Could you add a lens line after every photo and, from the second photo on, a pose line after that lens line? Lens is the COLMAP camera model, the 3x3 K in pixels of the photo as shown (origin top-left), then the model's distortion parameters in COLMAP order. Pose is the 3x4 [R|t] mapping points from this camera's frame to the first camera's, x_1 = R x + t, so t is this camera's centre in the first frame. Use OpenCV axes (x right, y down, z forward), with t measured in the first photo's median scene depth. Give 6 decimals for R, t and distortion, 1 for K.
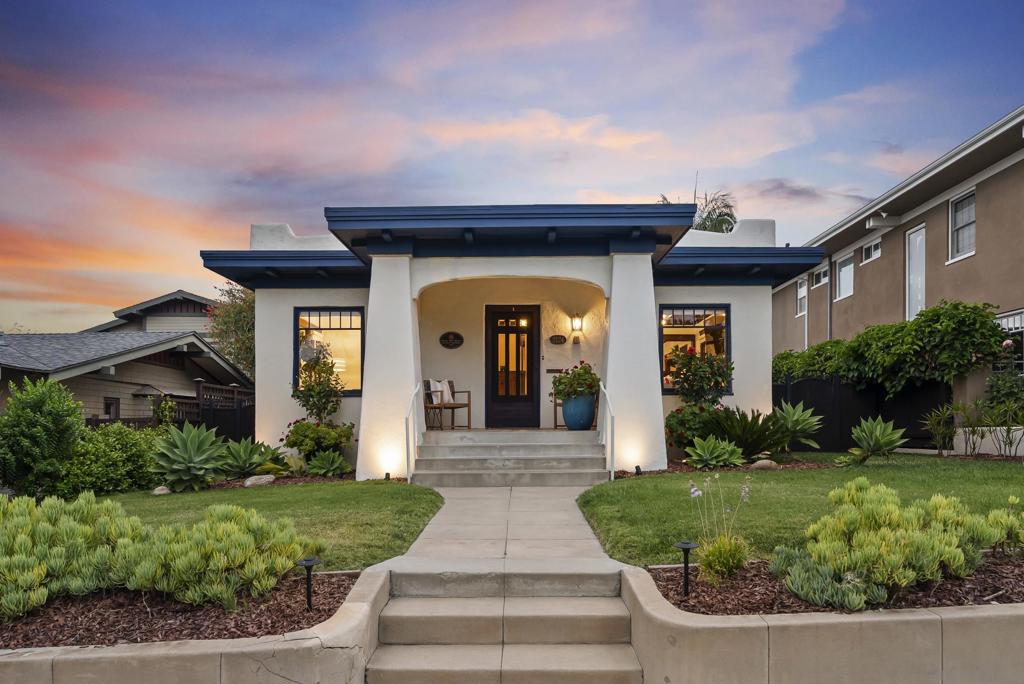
lens RADIAL K [[675.2, 0, 512.0], [0, 675.2, 342.0], [0, 0, 1]] dist [0.002733, 0.000935]
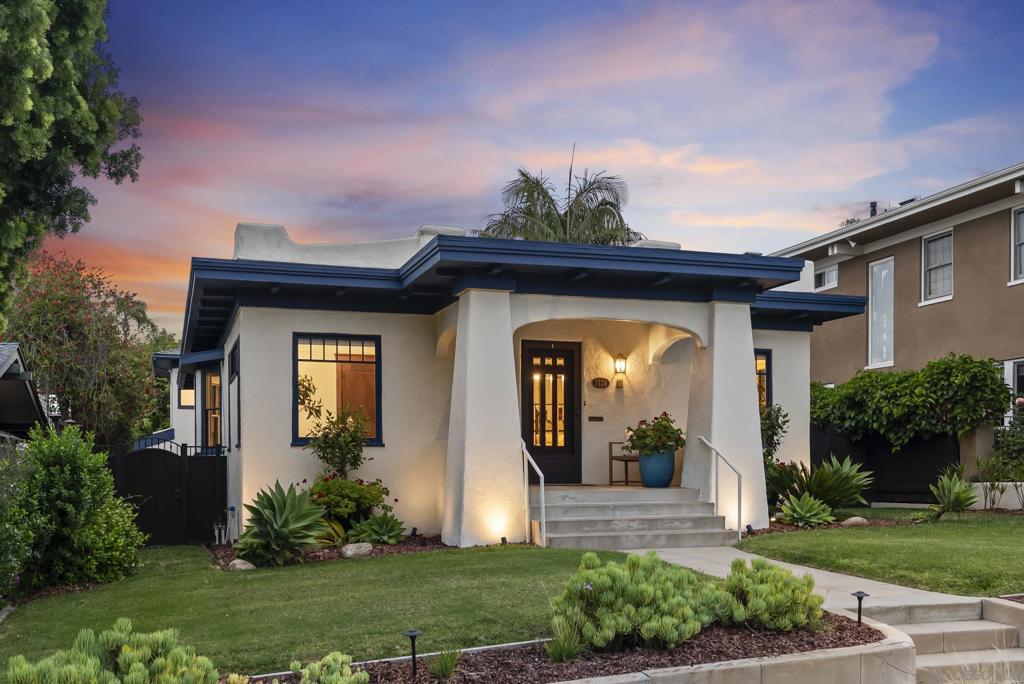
lens RADIAL K [[1003.5, 0, 512.0], [0, 1003.5, 342.0], [0, 0, 1]] dist [0.007872, 0.011688]
pose [[0.948186, 0.040260, 0.315153, -0.461254], [-0.038980, 0.999186, -0.010367, -0.039338], [-0.315314, -0.002455, 0.948984, -0.202621]]
